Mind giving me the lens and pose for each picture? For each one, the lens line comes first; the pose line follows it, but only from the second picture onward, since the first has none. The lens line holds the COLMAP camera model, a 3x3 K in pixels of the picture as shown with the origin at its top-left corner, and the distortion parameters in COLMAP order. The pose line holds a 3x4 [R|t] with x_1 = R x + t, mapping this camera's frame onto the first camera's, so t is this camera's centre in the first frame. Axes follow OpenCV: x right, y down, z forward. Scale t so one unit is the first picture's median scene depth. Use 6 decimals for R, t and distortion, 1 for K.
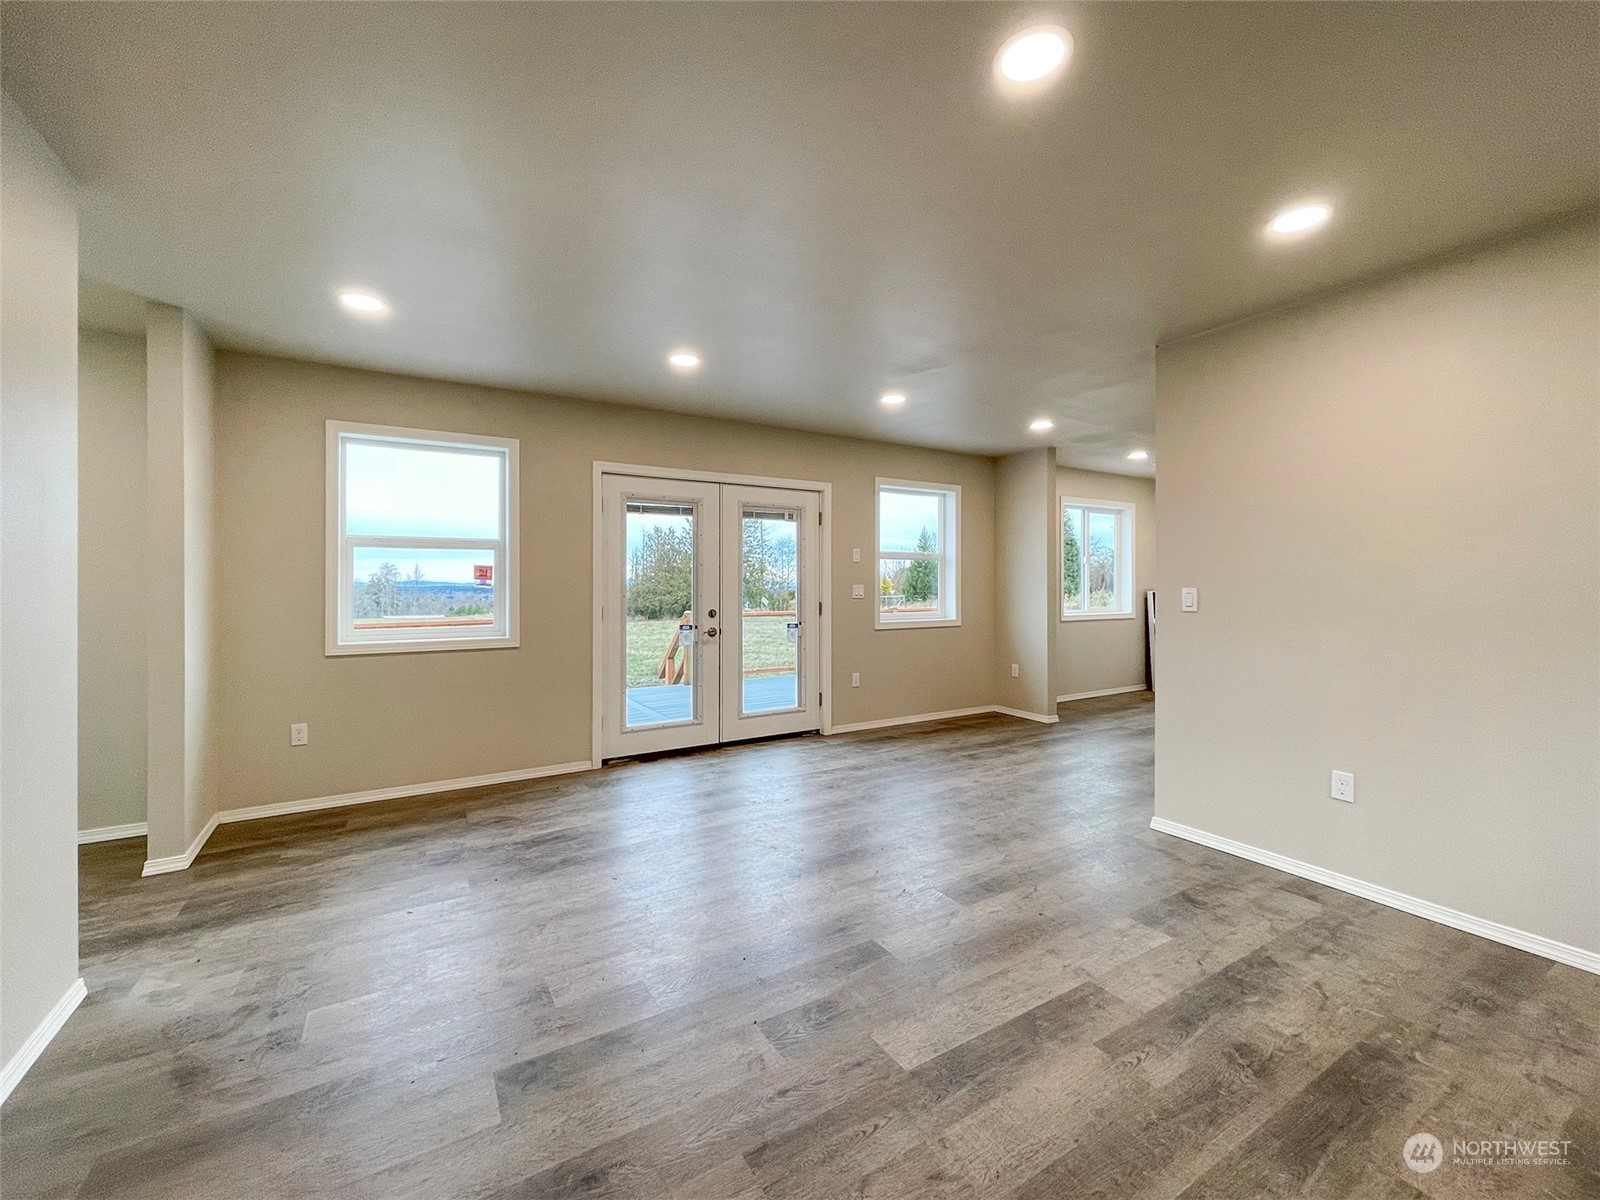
lens RADIAL K [[660.9, 0, 803.2], [0, 660.9, 582.1], [0, 0, 1]] dist [0.002394, 0.000250]
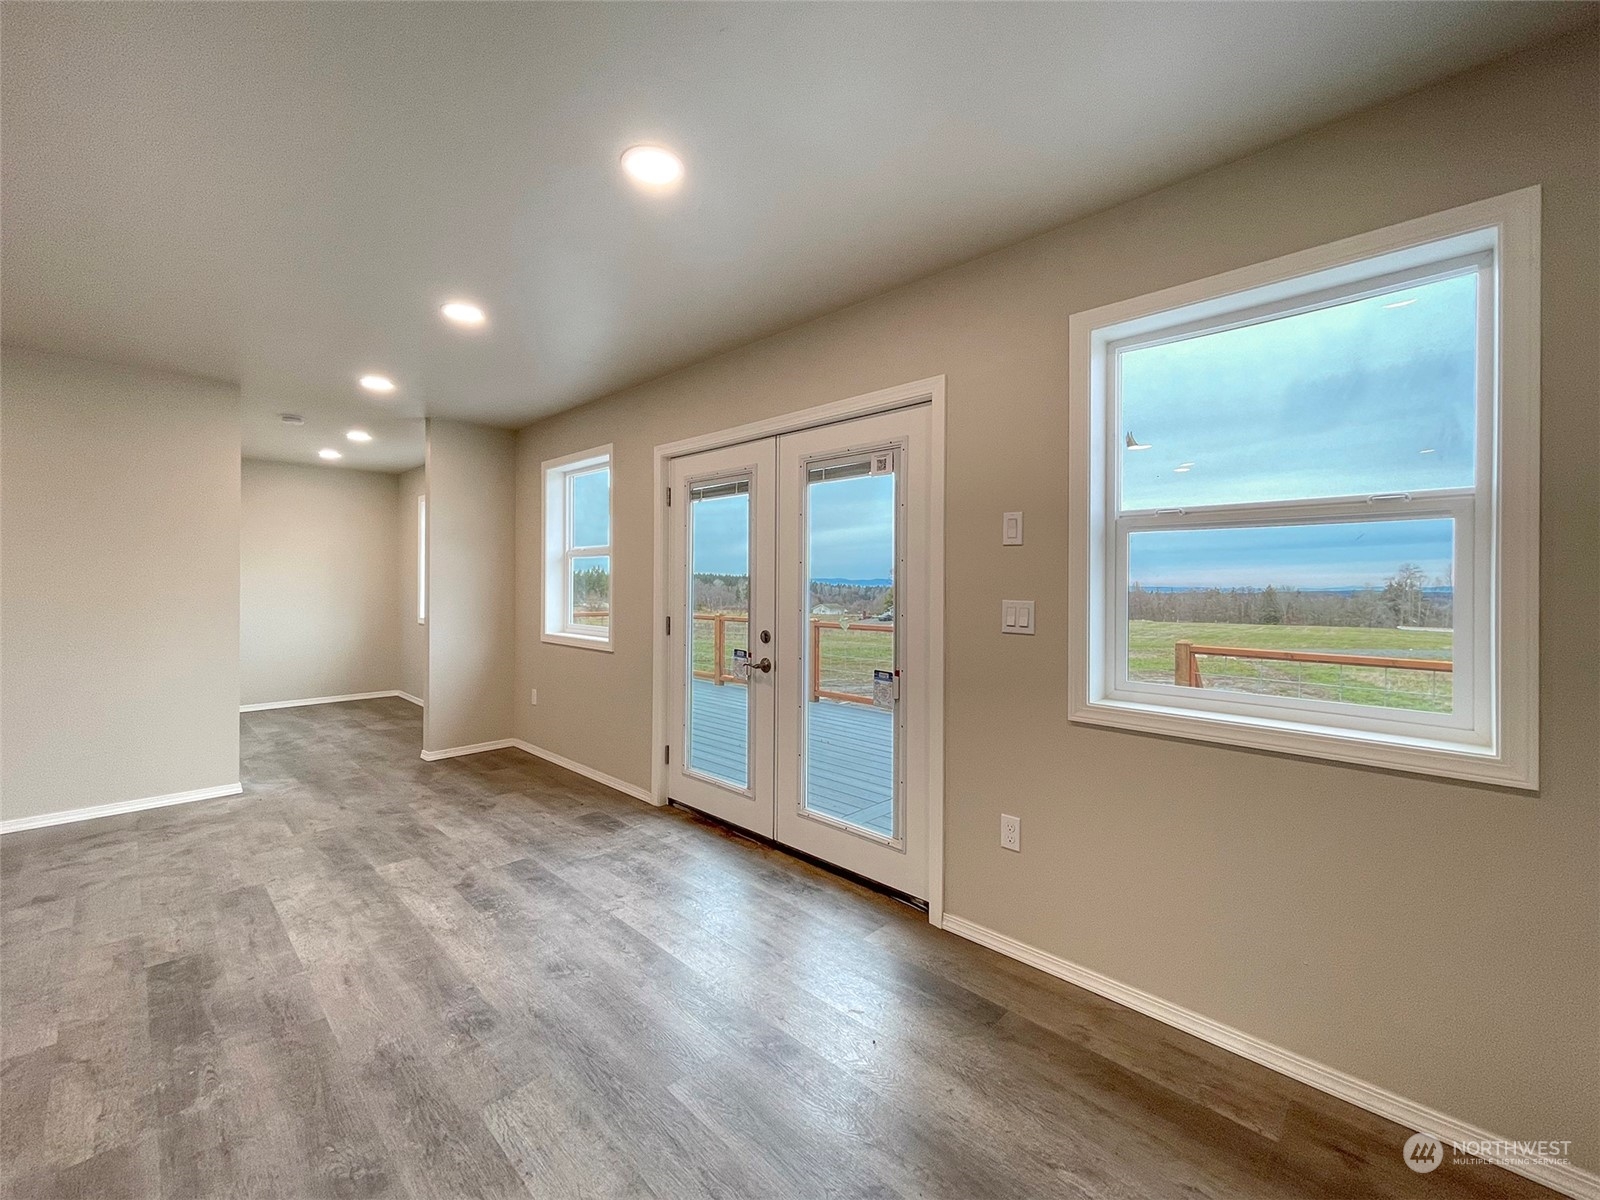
lens RADIAL K [[663.0, 0, 792.9], [0, 663.0, 581.8], [0, 0, 1]] dist [0.000498, 0.000434]
pose [[0.240467, -0.000029, -0.970657, 0.585266], [-0.006633, 0.999977, -0.001673, -0.007265], [0.970635, 0.006841, 0.240461, 1.001709]]
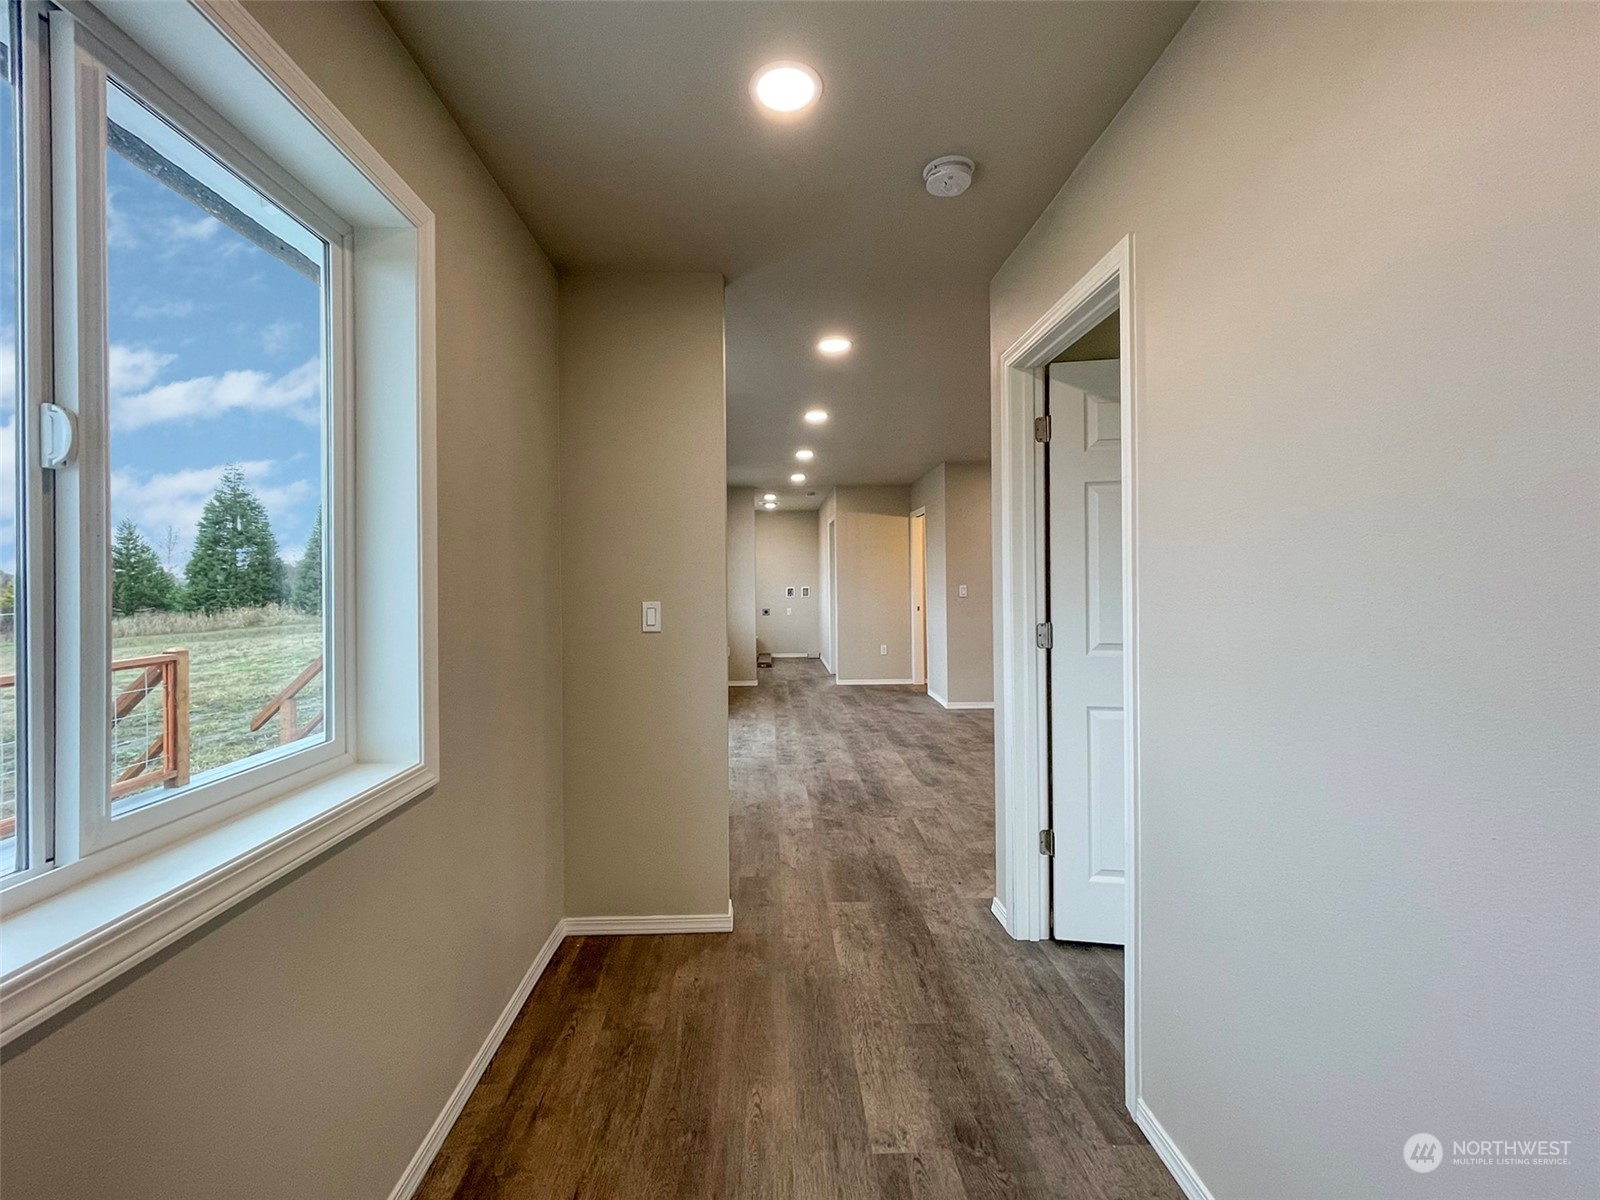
lens RADIAL K [[668.3, 0, 797.1], [0, 668.3, 579.4], [0, 0, 1]] dist [0.001555, 0.000352]
pose [[0.485931, 0.001888, 0.873995, -1.136480], [0.005805, 0.999969, -0.005388, -0.007412], [-0.873978, 0.007692, 0.485905, 0.330015]]
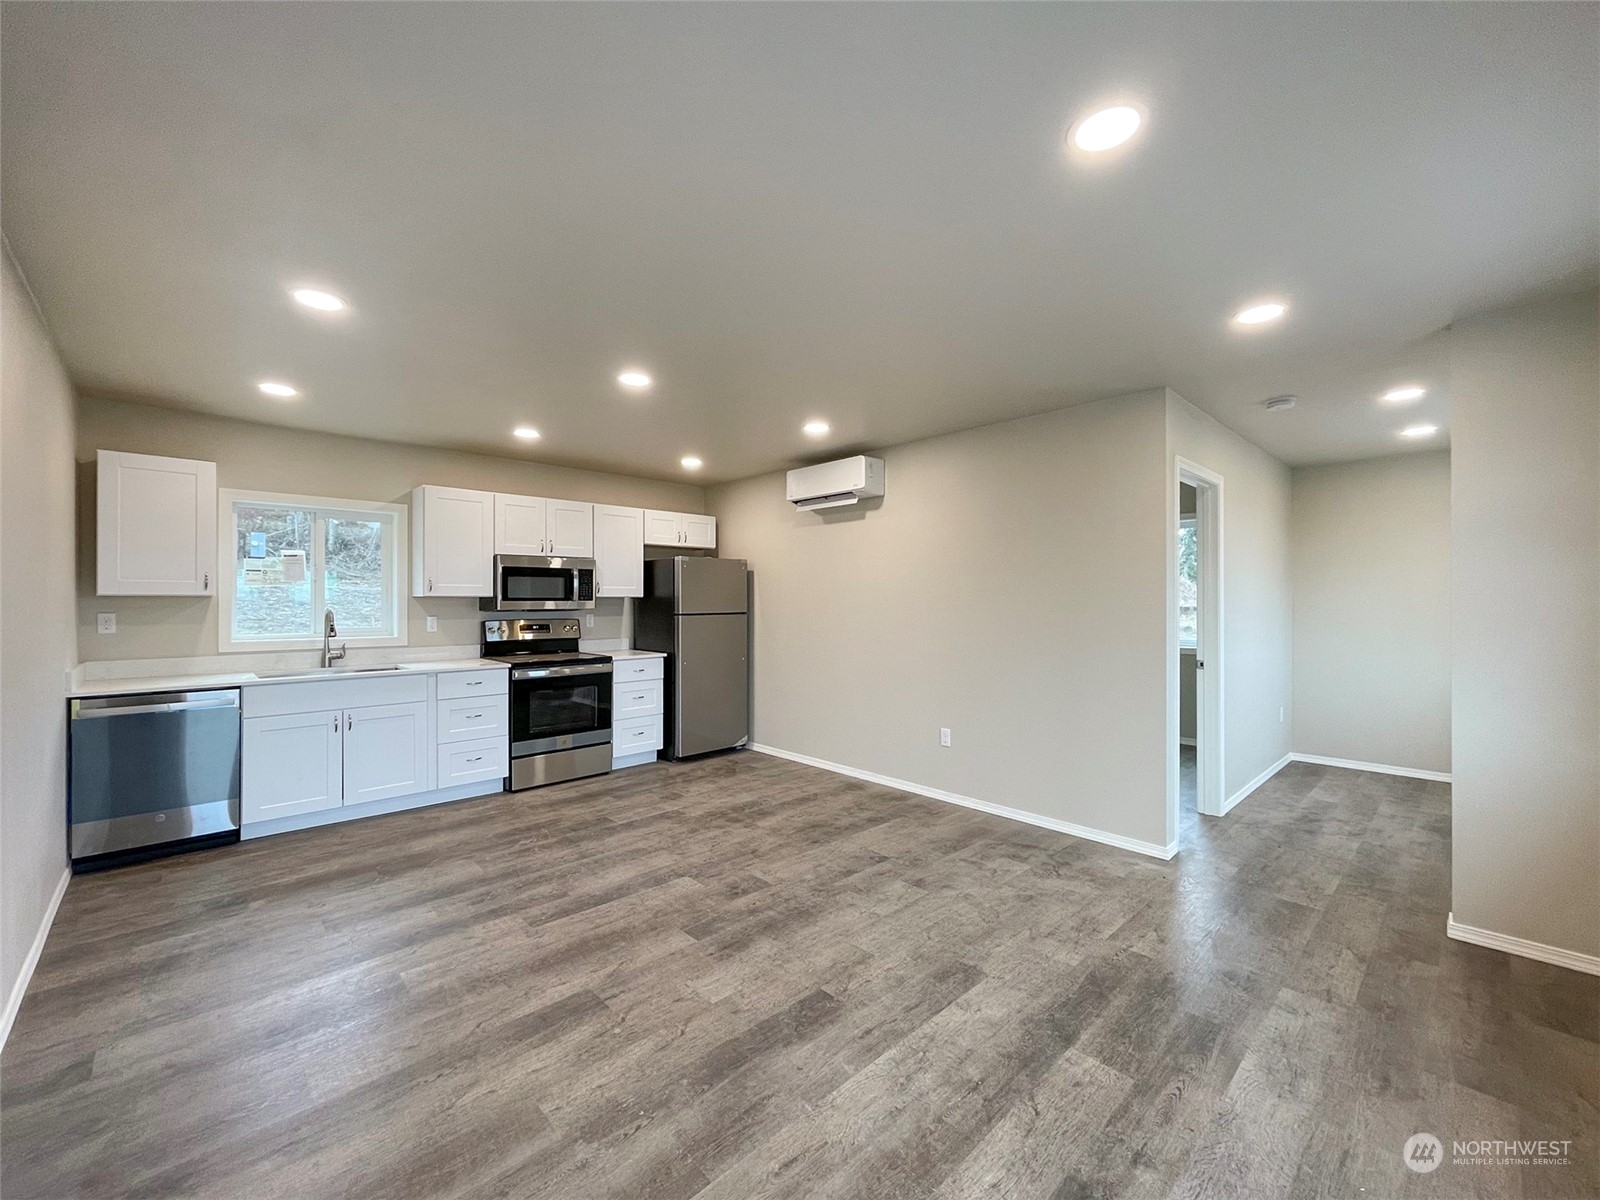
lens RADIAL K [[647.2, 0, 795.6], [0, 647.2, 599.5], [0, 0, 1]] dist [0.001021, 0.000188]
pose [[-0.979628, -0.001539, -0.200812, 0.089485], [-0.001265, 0.999998, -0.001492, -0.021076], [0.200814, -0.001207, -0.979629, 1.154448]]
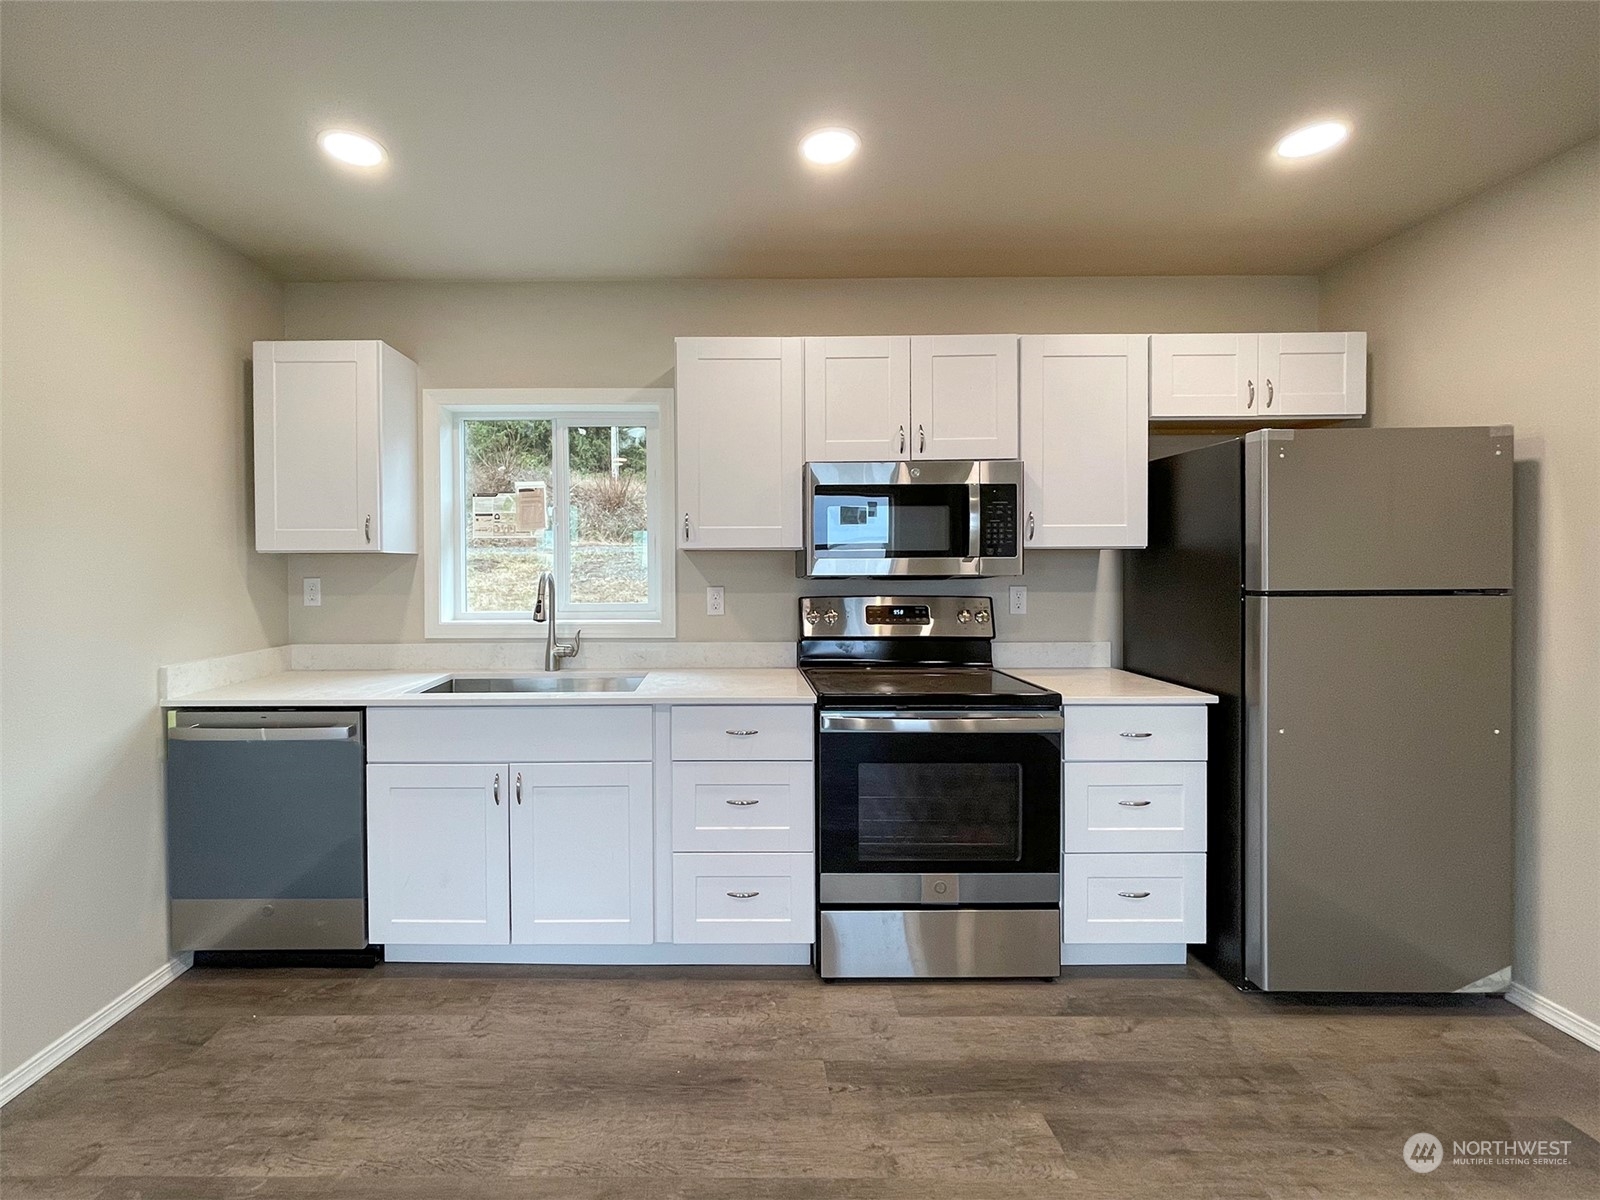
lens RADIAL K [[707.7, 0, 733.1], [0, 707.7, 575.1], [0, 0, 1]] dist [0.002069, 0.000834]
pose [[-0.850761, -0.003946, 0.525538, 0.112723], [0.002677, 0.999926, 0.011842, -0.012561], [-0.525546, 0.011481, -0.850688, 0.492946]]
